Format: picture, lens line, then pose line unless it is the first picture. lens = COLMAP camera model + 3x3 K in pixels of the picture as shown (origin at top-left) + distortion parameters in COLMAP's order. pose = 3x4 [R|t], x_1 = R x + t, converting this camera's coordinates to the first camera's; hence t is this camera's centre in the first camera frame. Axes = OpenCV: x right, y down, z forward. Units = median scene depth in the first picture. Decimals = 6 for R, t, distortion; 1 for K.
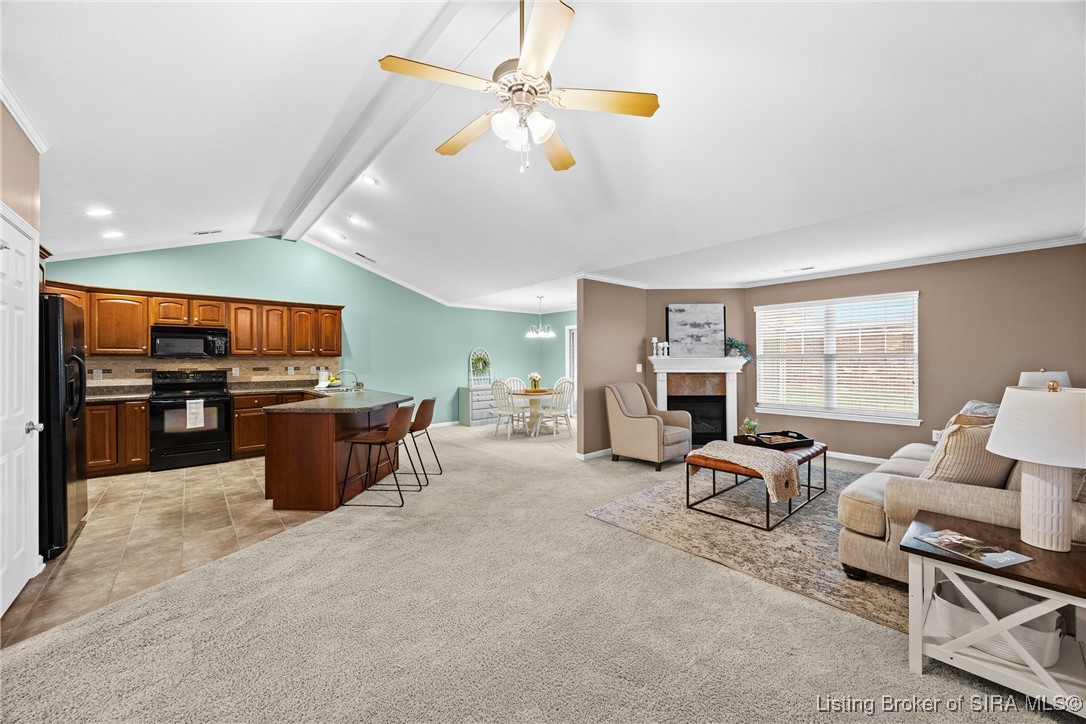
lens RADIAL K [[412.7, 0, 548.3], [0, 412.7, 361.1], [0, 0, 1]] dist [-0.000166, -0.000261]
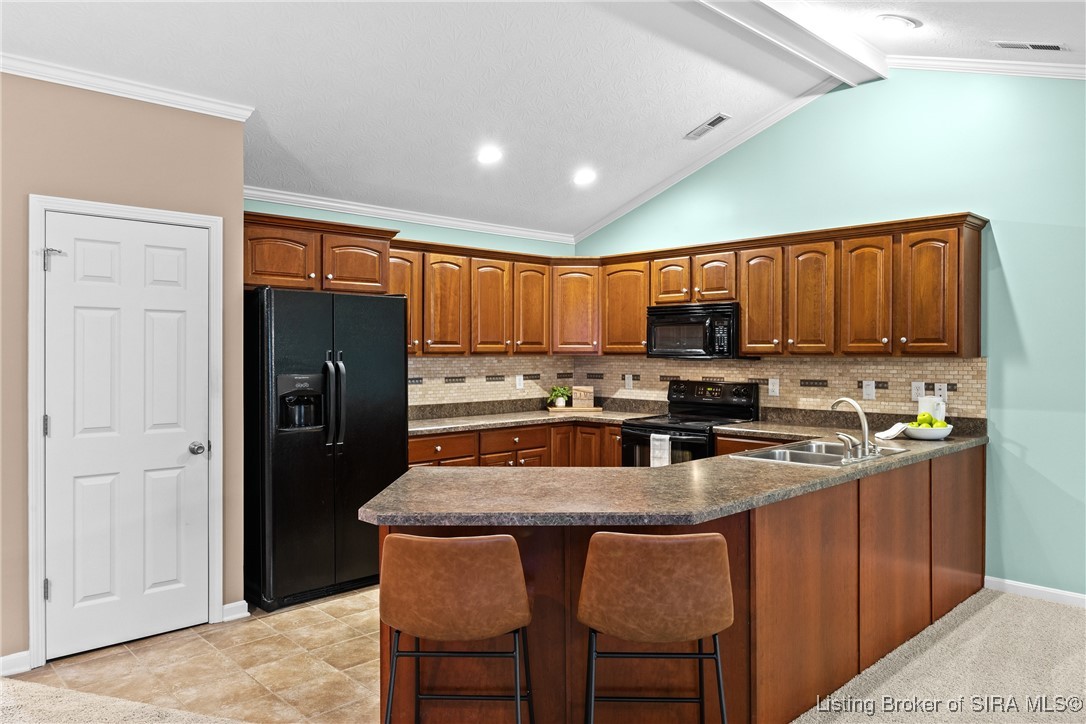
lens RADIAL K [[746.9, 0, 551.8], [0, 746.9, 358.5], [0, 0, 1]] dist [-0.011527, 0.001484]
pose [[0.047797, 0.011321, -0.998793, 0.135927], [-0.003213, 0.999932, 0.011180, -0.017773], [0.998852, 0.002675, 0.047830, 0.705515]]
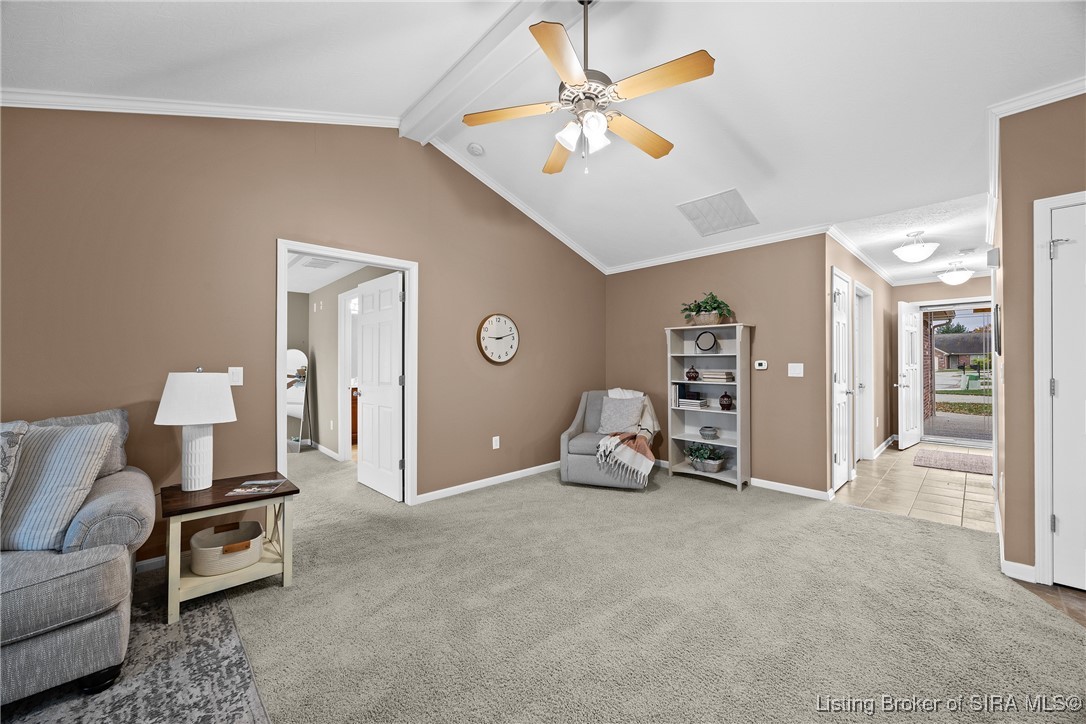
lens RADIAL K [[412.7, 0, 548.6], [0, 412.7, 361.3], [0, 0, 1]] dist [-0.000166, -0.000261]
pose [[-0.998607, 0.008092, -0.052149, 0.035384], [0.008115, 0.999967, -0.000227, 0.013028], [0.052146, -0.000649, -0.998639, 0.702421]]
